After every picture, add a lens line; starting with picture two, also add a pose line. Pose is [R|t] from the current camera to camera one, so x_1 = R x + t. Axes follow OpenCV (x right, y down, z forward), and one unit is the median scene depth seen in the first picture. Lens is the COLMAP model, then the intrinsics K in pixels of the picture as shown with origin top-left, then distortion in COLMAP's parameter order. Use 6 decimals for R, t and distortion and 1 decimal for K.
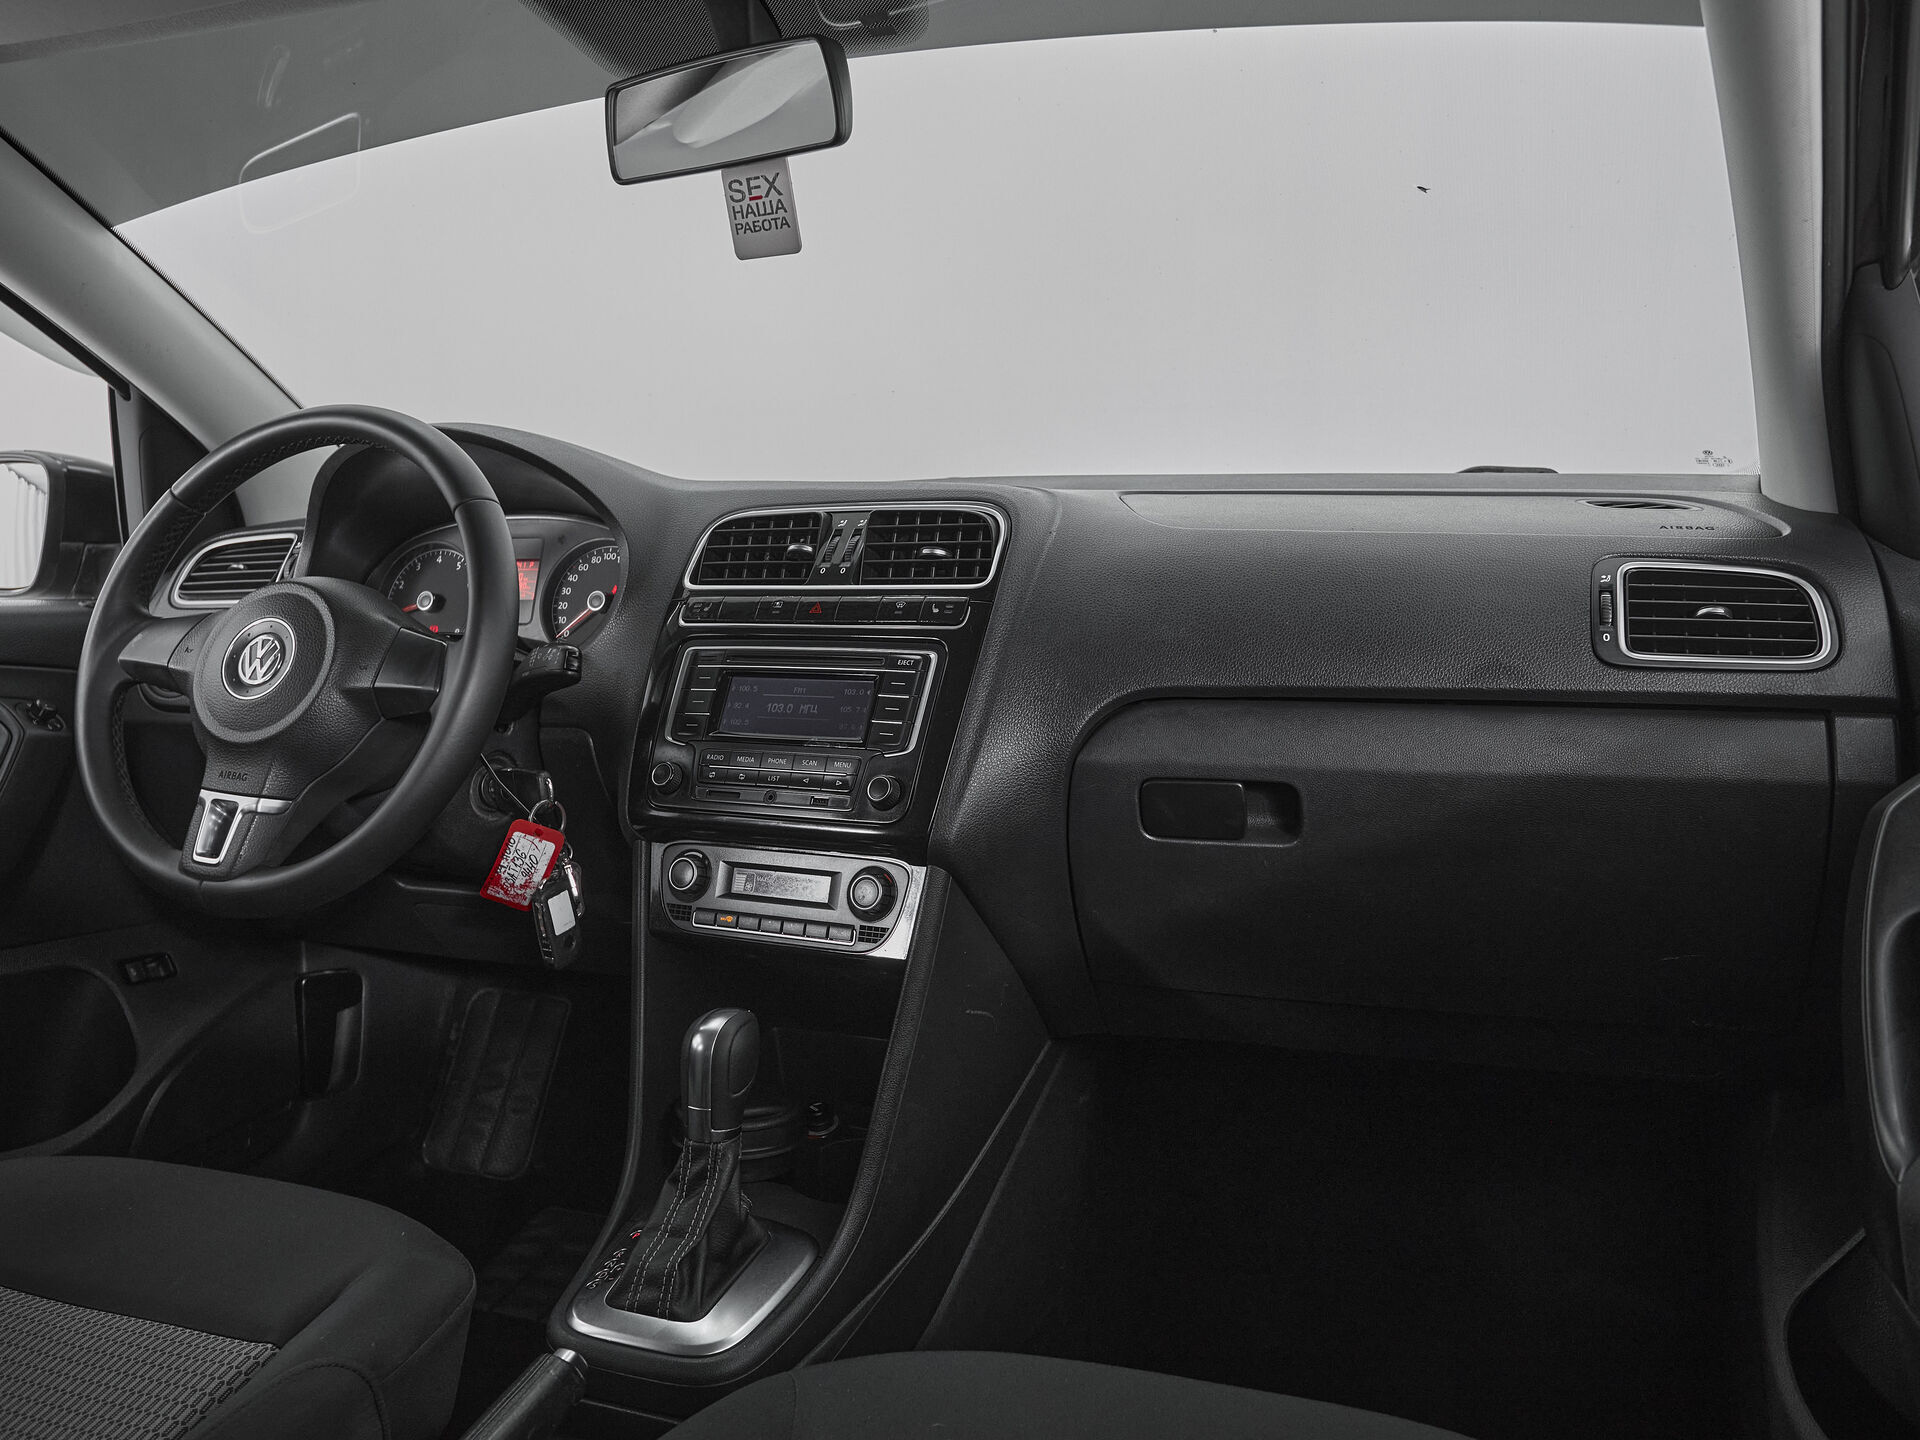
lens RADIAL K [[1502.2, 0, 929.4], [0, 1502.2, 754.1], [0, 0, 1]] dist [-0.060193, 0.075083]
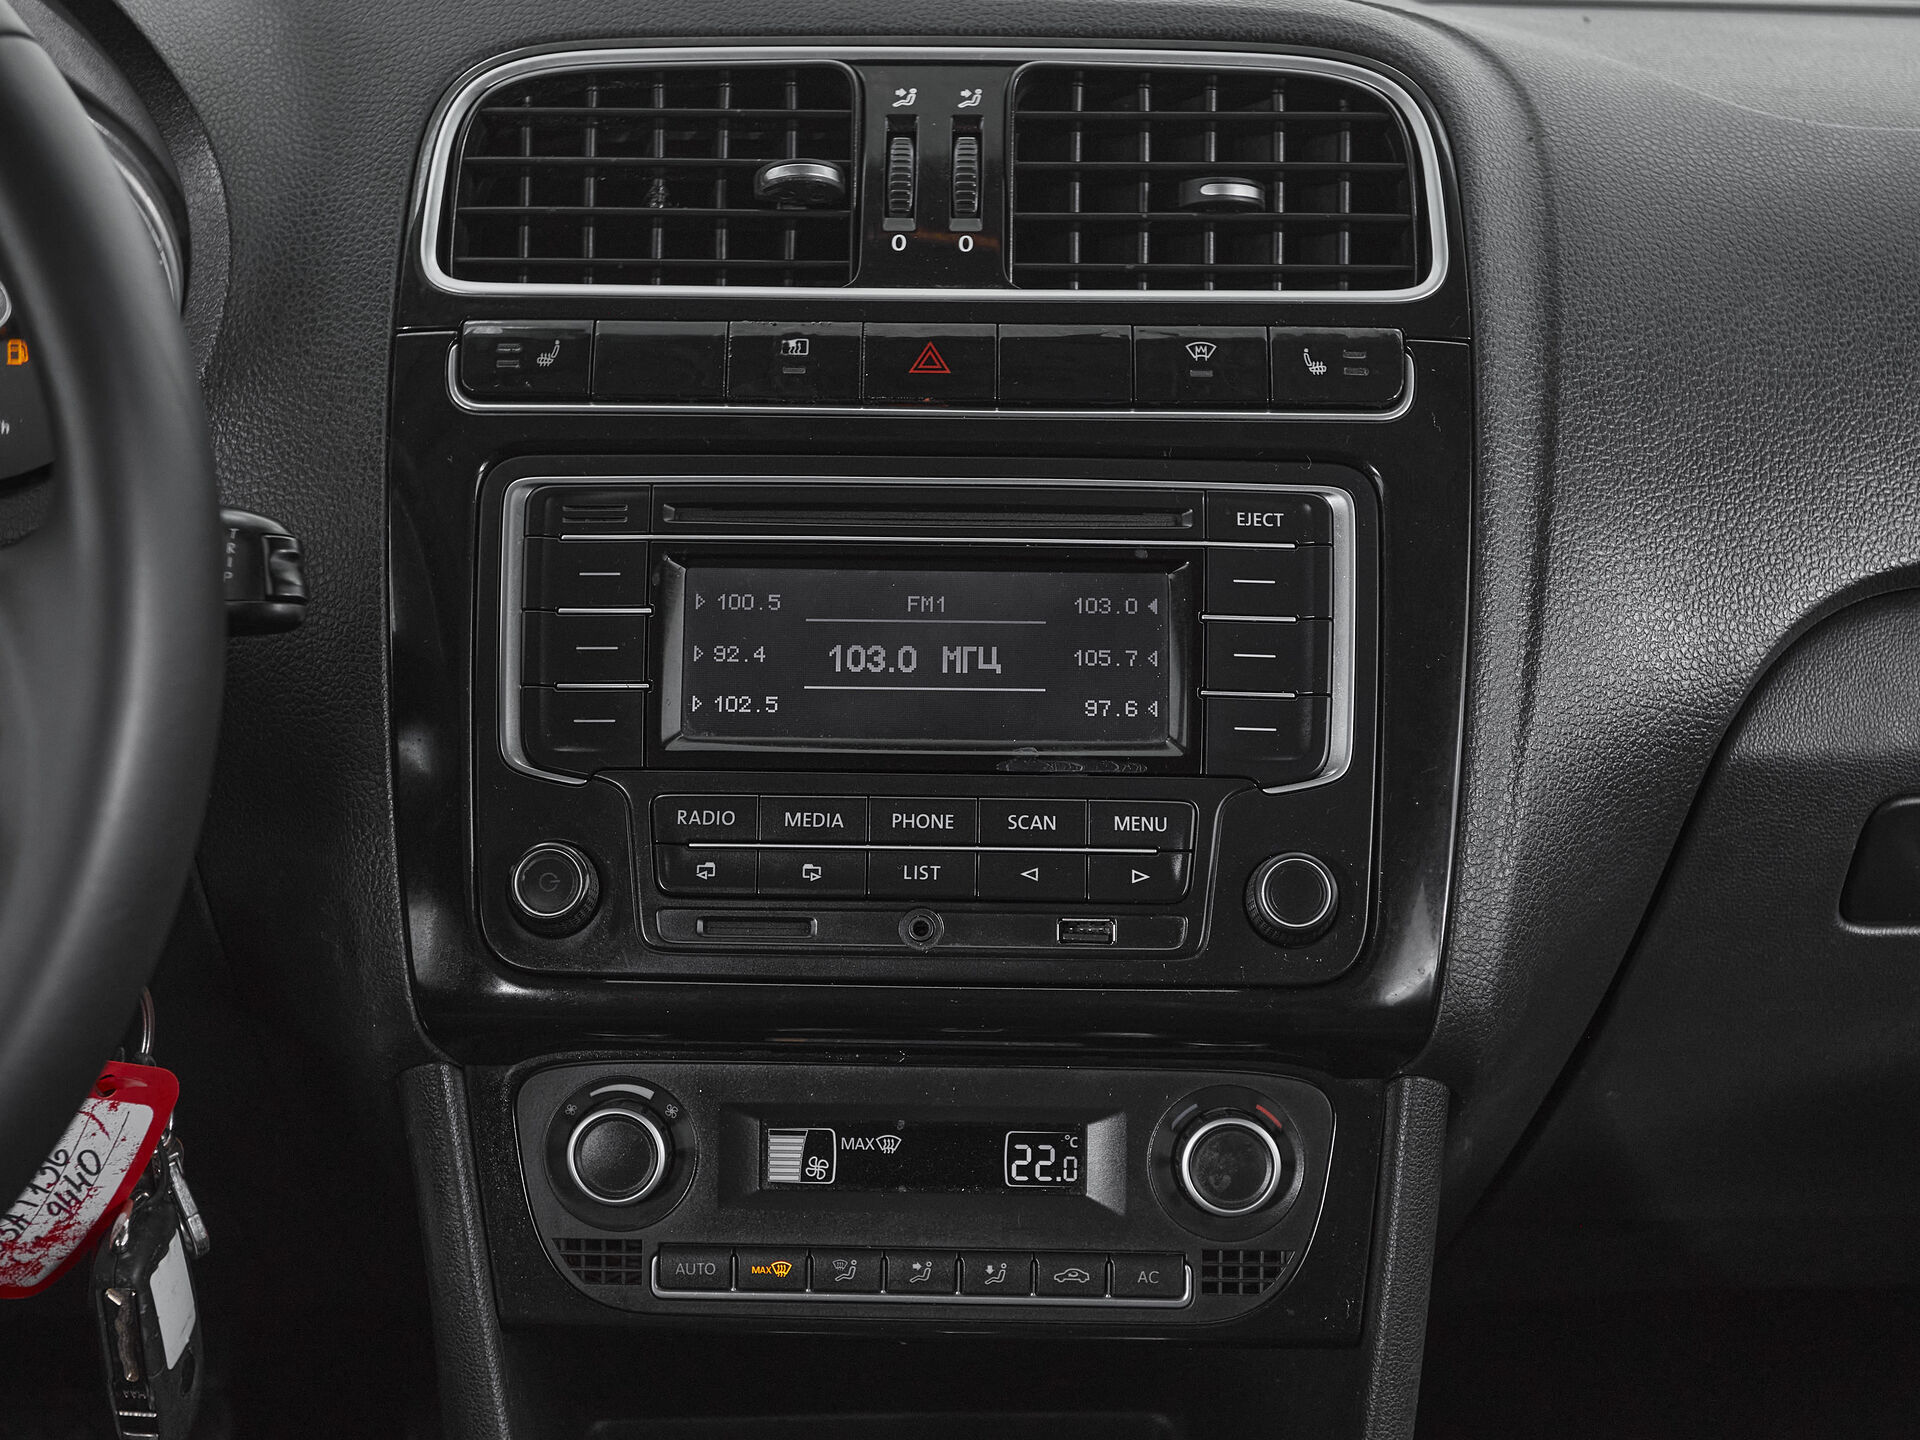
lens RADIAL K [[2668.2, 0, 827.7], [0, 2668.2, 782.0], [0, 0, 1]] dist [0.027839, 0.010265]
pose [[0.904962, -0.105818, 0.412125, -0.362613], [0.039200, 0.985197, 0.166883, -0.104848], [-0.423684, -0.134867, 0.895714, 0.439939]]
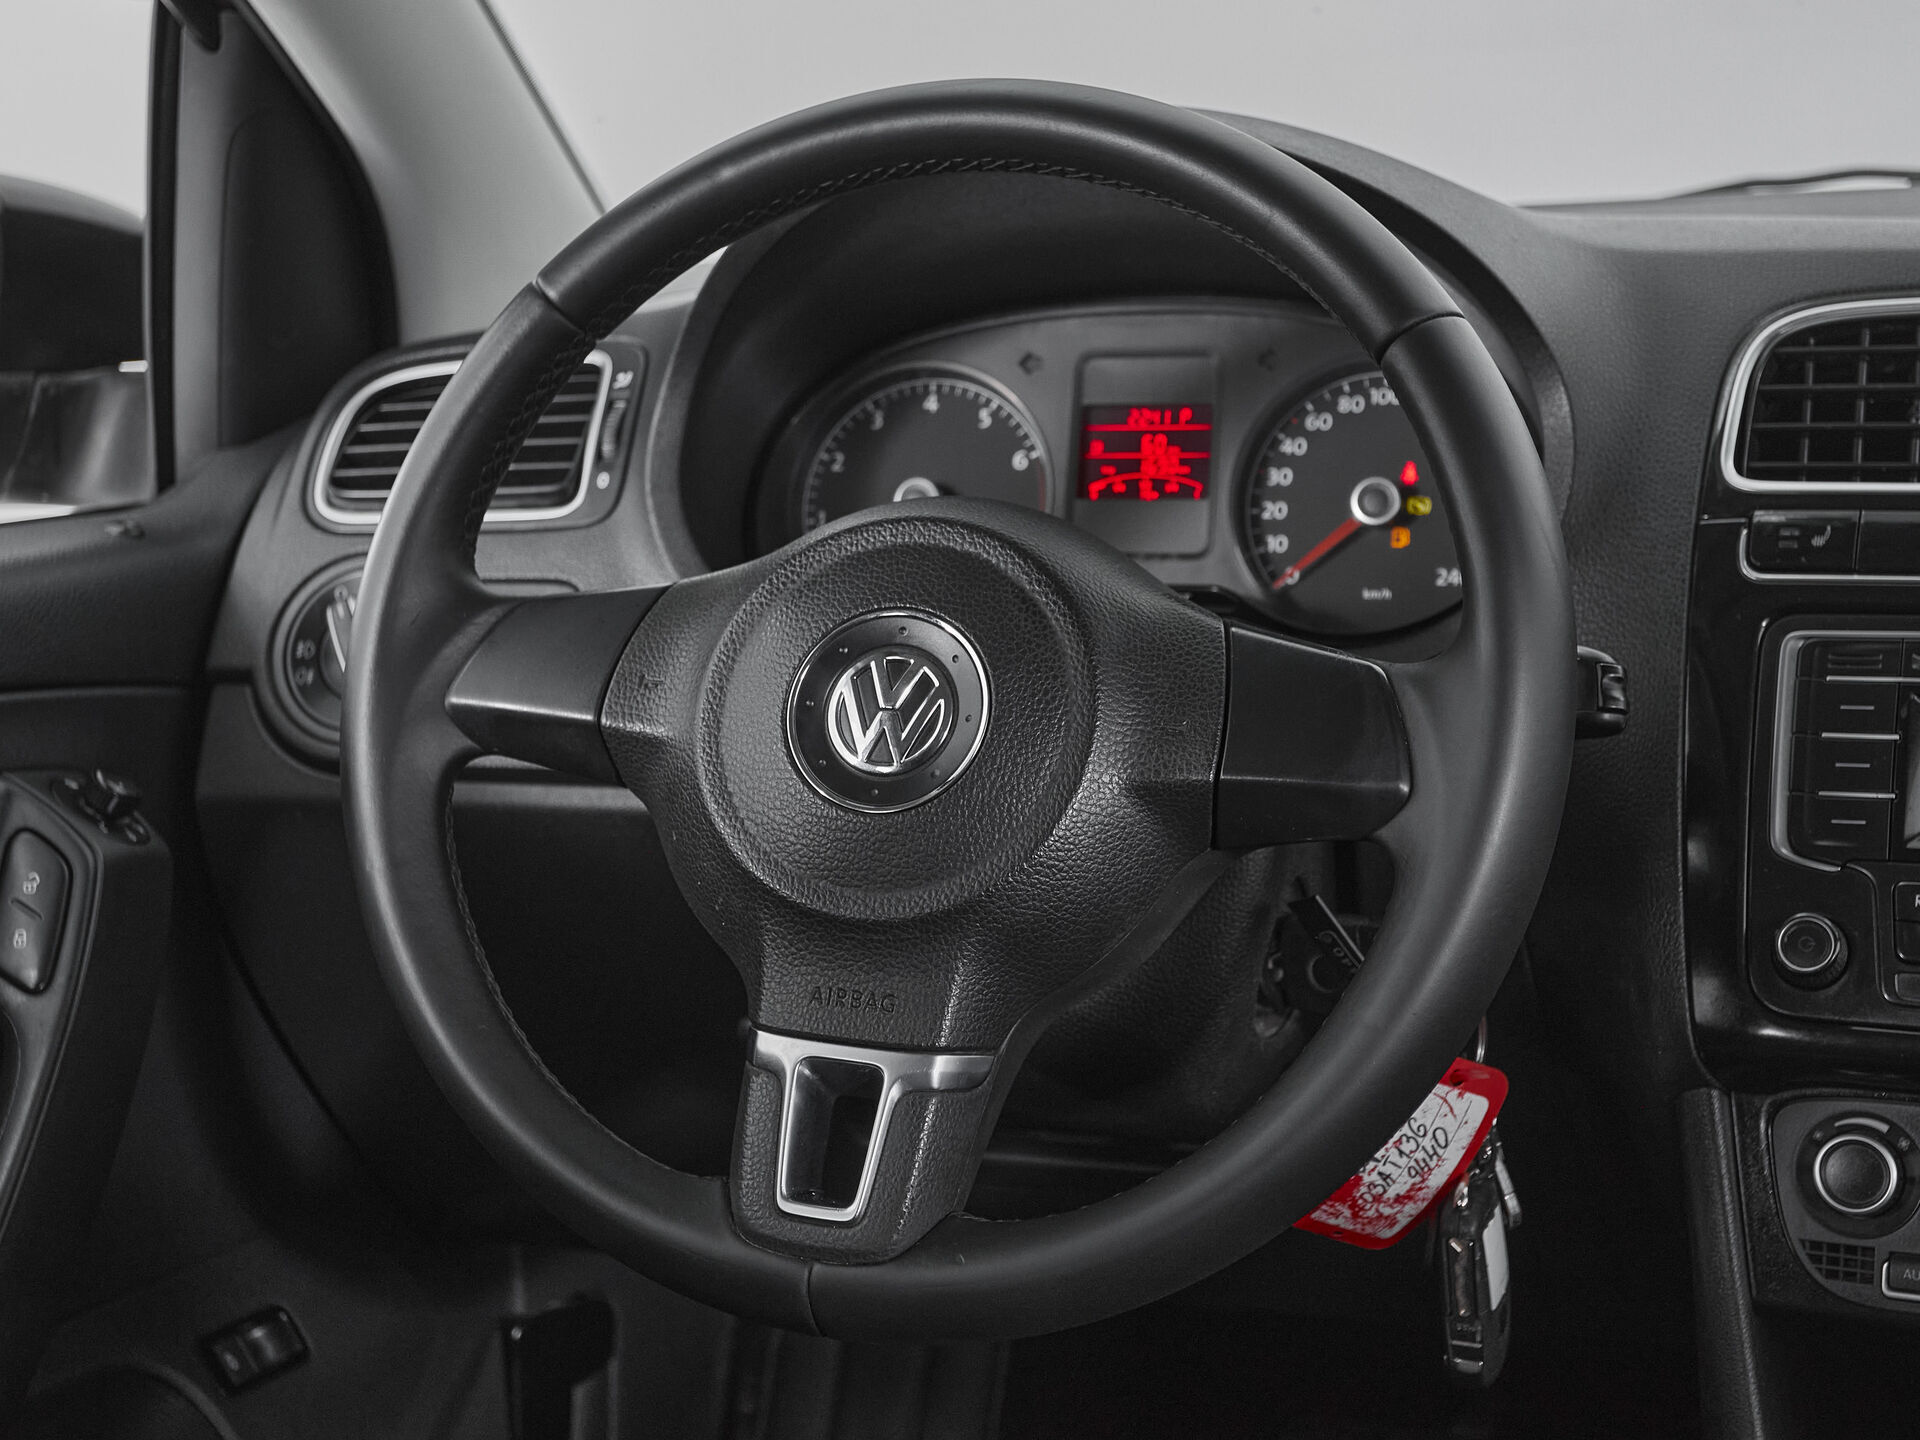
lens RADIAL K [[2831.0, 0, 959.0], [0, 2831.0, 684.1], [0, 0, 1]] dist [0.000489, 0.140193]
pose [[0.998667, -0.031234, 0.041088, -0.446038], [0.030008, 0.999095, 0.030141, -0.091077], [-0.041992, -0.028868, 0.998701, 0.207462]]
